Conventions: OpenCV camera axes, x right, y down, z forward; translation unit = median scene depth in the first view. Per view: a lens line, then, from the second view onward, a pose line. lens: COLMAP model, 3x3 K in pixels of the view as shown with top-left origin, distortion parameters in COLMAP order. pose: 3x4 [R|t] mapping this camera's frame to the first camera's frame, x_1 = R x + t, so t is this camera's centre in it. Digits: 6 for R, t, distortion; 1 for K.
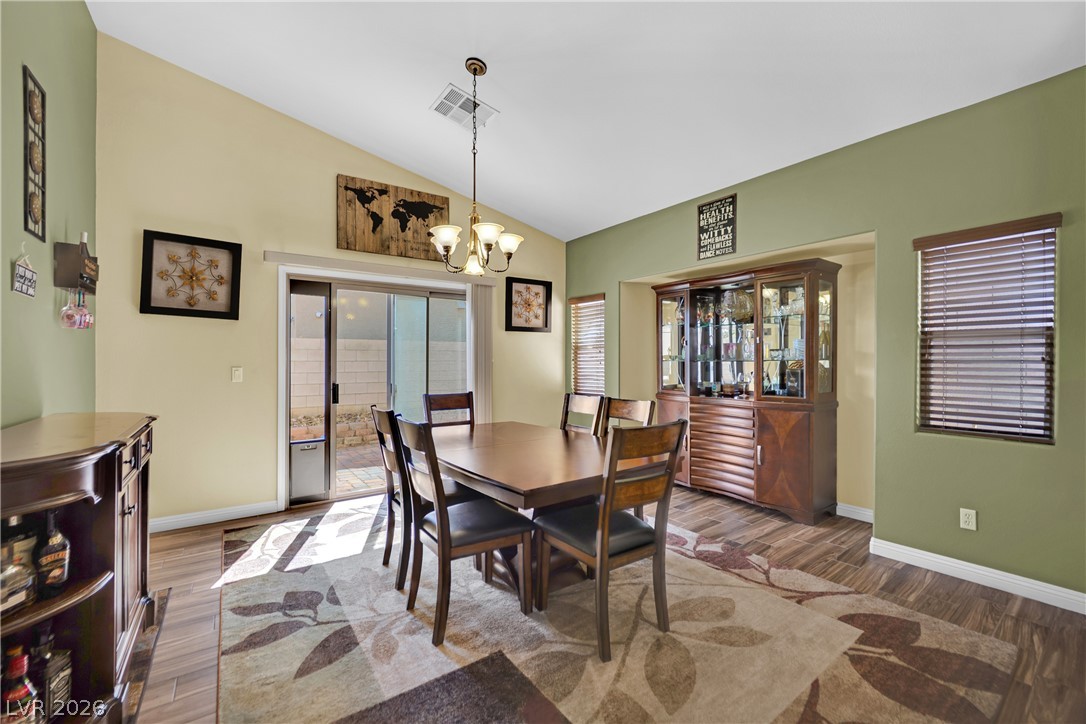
lens RADIAL K [[444.1, 0, 543.3], [0, 444.1, 363.1], [0, 0, 1]] dist [-0.023551, 0.000016]
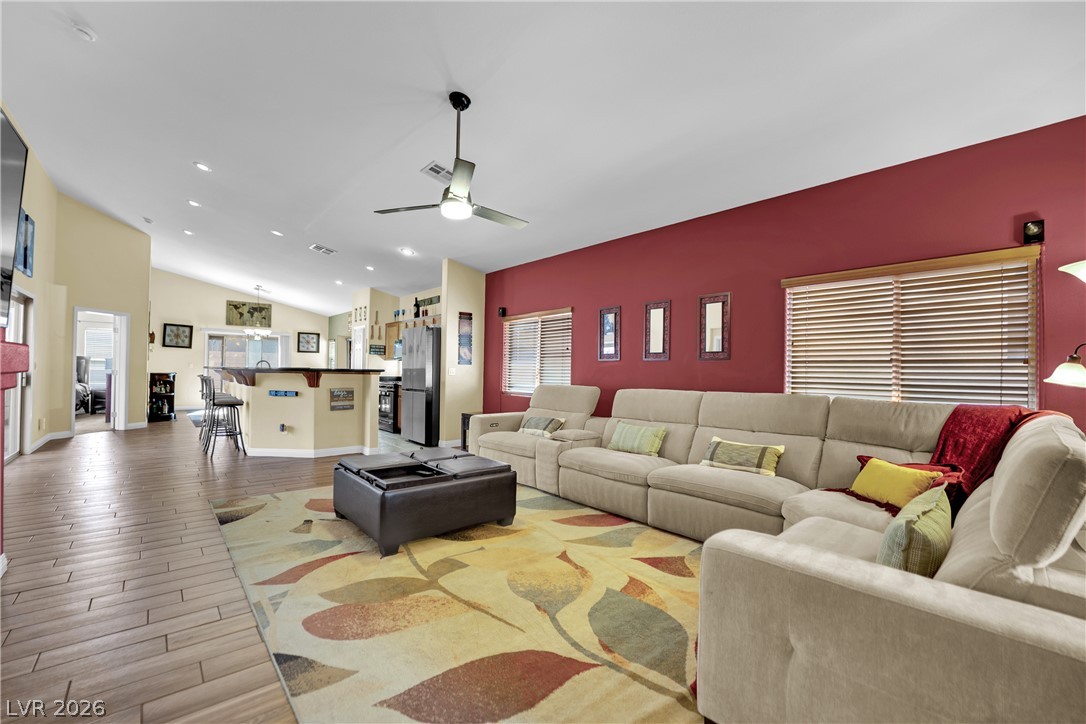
lens RADIAL K [[451.5, 0, 543.6], [0, 451.5, 365.4], [0, 0, 1]] dist [-0.020512, 0.000211]
pose [[0.995868, 0.022499, 0.087982, 1.433600], [-0.021209, 0.999654, -0.015575, 0.019274], [-0.088302, 0.013645, 0.996000, -2.233923]]
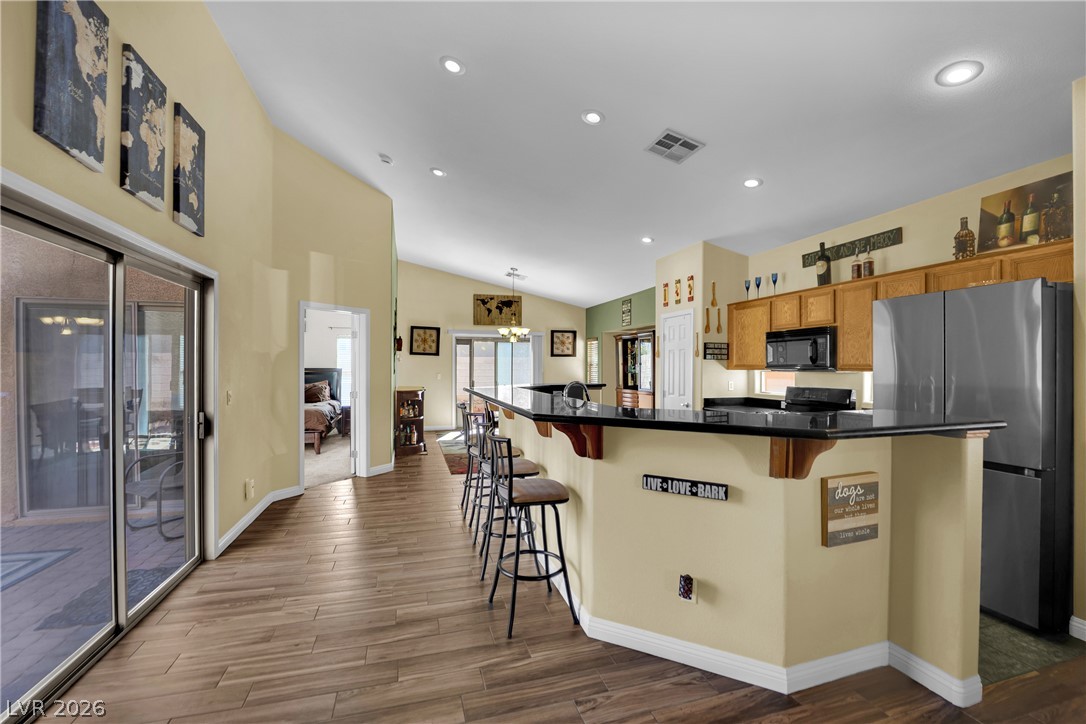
lens RADIAL K [[451.5, 0, 543.6], [0, 451.5, 365.4], [0, 0, 1]] dist [-0.020512, 0.000211]
pose [[0.943580, 0.005558, -0.331098, 0.721638], [-0.006893, 0.999972, -0.002857, -0.031781], [0.331073, 0.004978, 0.943592, -1.220206]]
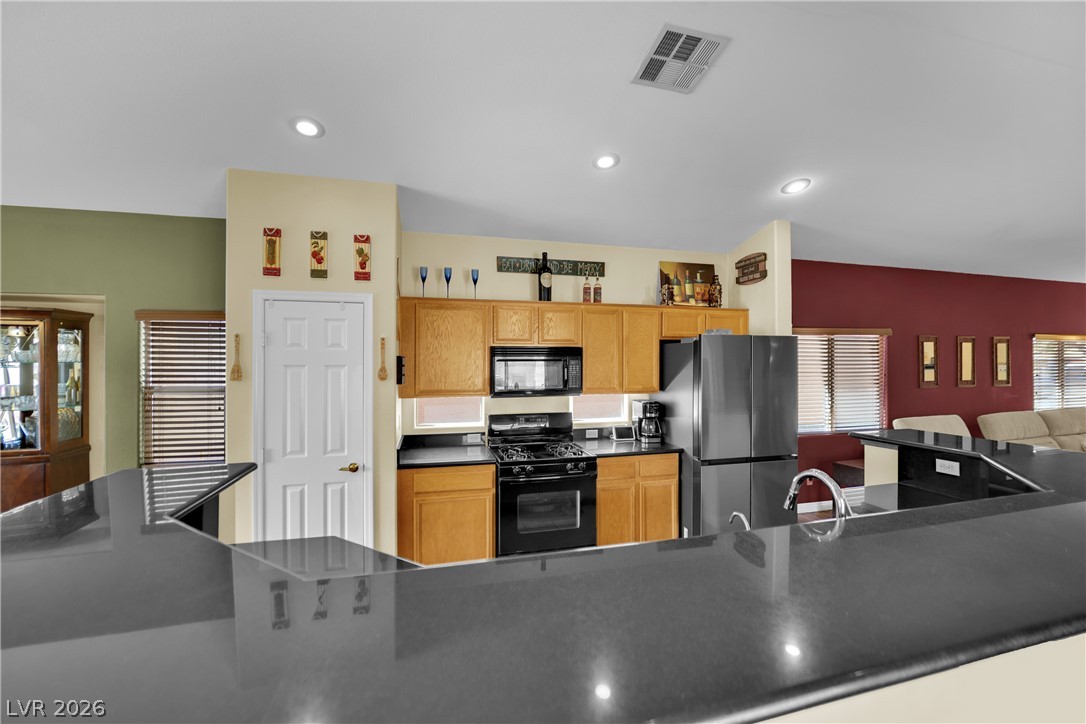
lens RADIAL K [[444.1, 0, 543.3], [0, 444.1, 363.1], [0, 0, 1]] dist [-0.023551, 0.000016]
pose [[0.360349, 0.004091, 0.932809, 0.094179], [0.001403, 0.999987, -0.004928, -0.089868], [-0.932816, 0.003084, 0.360339, -0.327292]]
